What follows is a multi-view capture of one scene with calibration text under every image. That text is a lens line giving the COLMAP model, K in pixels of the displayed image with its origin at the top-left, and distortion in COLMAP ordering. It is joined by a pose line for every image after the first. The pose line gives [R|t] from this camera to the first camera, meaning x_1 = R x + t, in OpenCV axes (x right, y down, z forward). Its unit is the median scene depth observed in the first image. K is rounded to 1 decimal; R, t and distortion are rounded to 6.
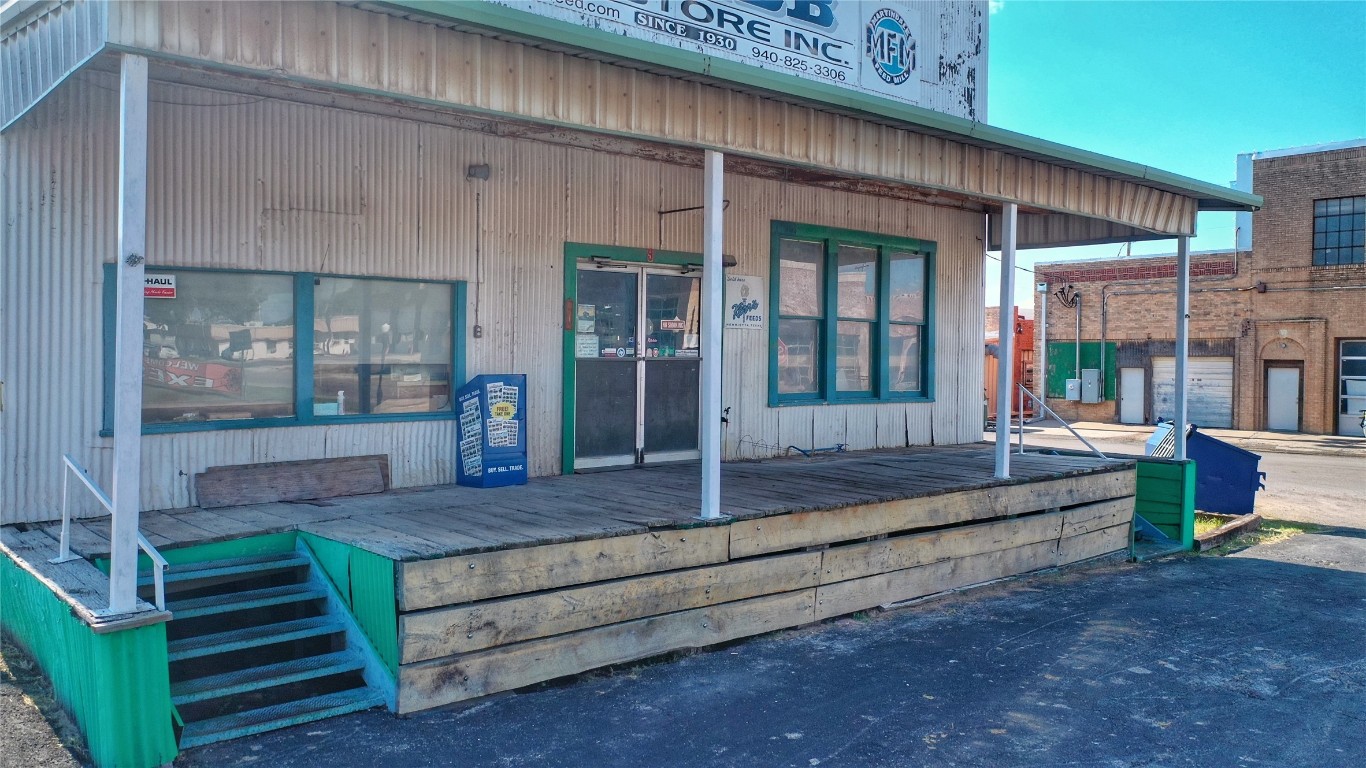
lens RADIAL K [[1074.3, 0, 681.7], [0, 1074.3, 383.8], [0, 0, 1]] dist [0.005653, 0.013499]
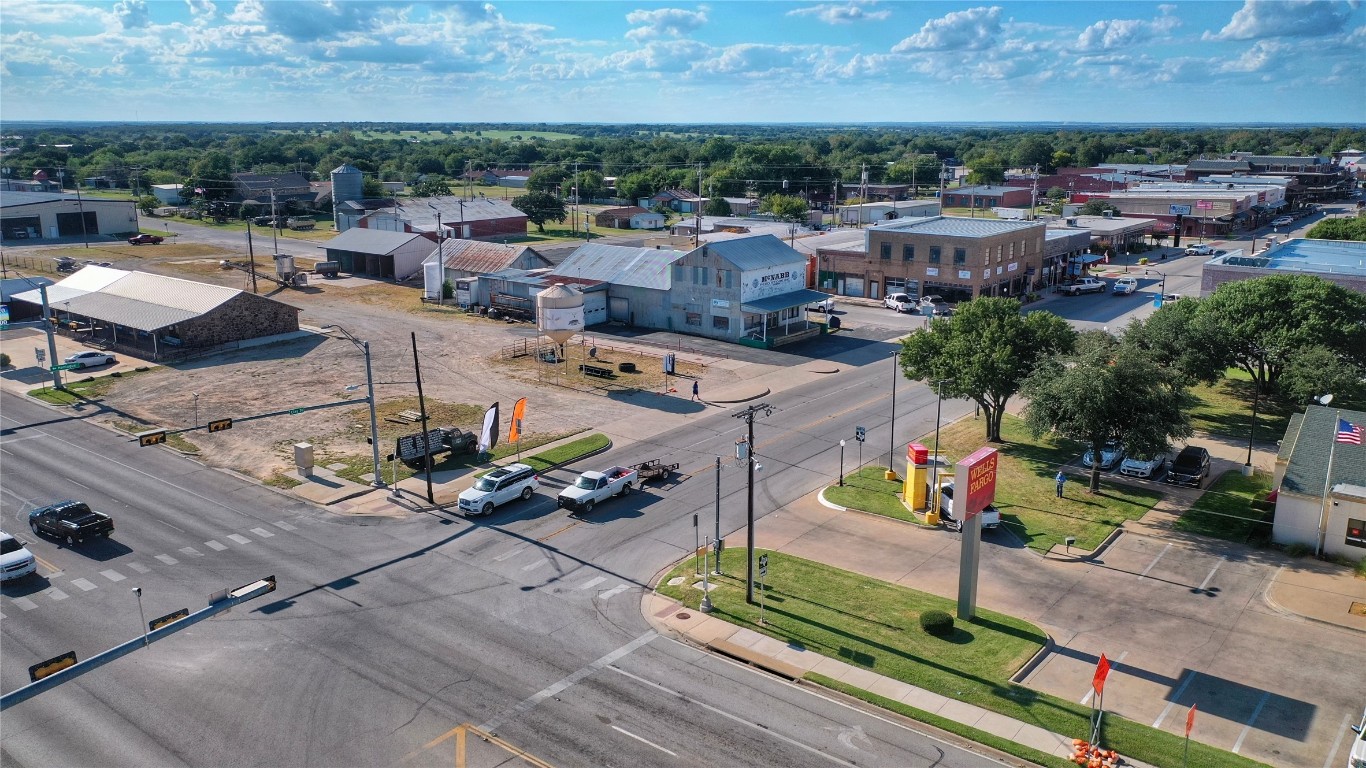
lens RADIAL K [[1074.3, 0, 687.0], [0, 1074.3, 385.6], [0, 0, 1]] dist [0.005653, 0.013499]
pose [[0.983266, -0.049222, 0.175400, -2.586370], [0.009991, 0.975927, 0.217867, -1.584596], [-0.181902, -0.212468, 0.960088, -8.530690]]
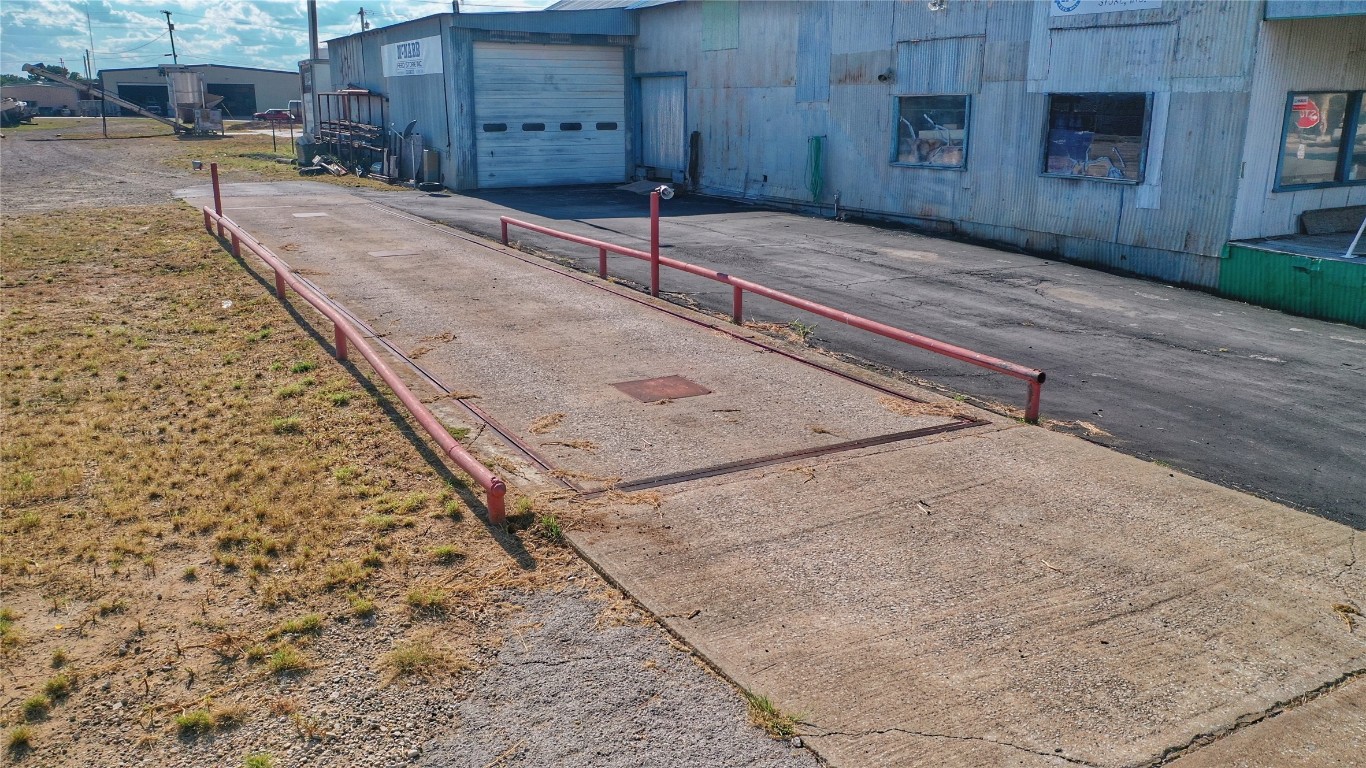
lens RADIAL K [[1074.3, 0, 686.6], [0, 1074.3, 378.2], [0, 0, 1]] dist [0.005653, 0.013499]
pose [[0.974368, 0.052095, -0.218845, -0.752185], [-0.001529, 0.974329, 0.225125, -0.034792], [0.224954, -0.219020, 0.949434, -0.684577]]
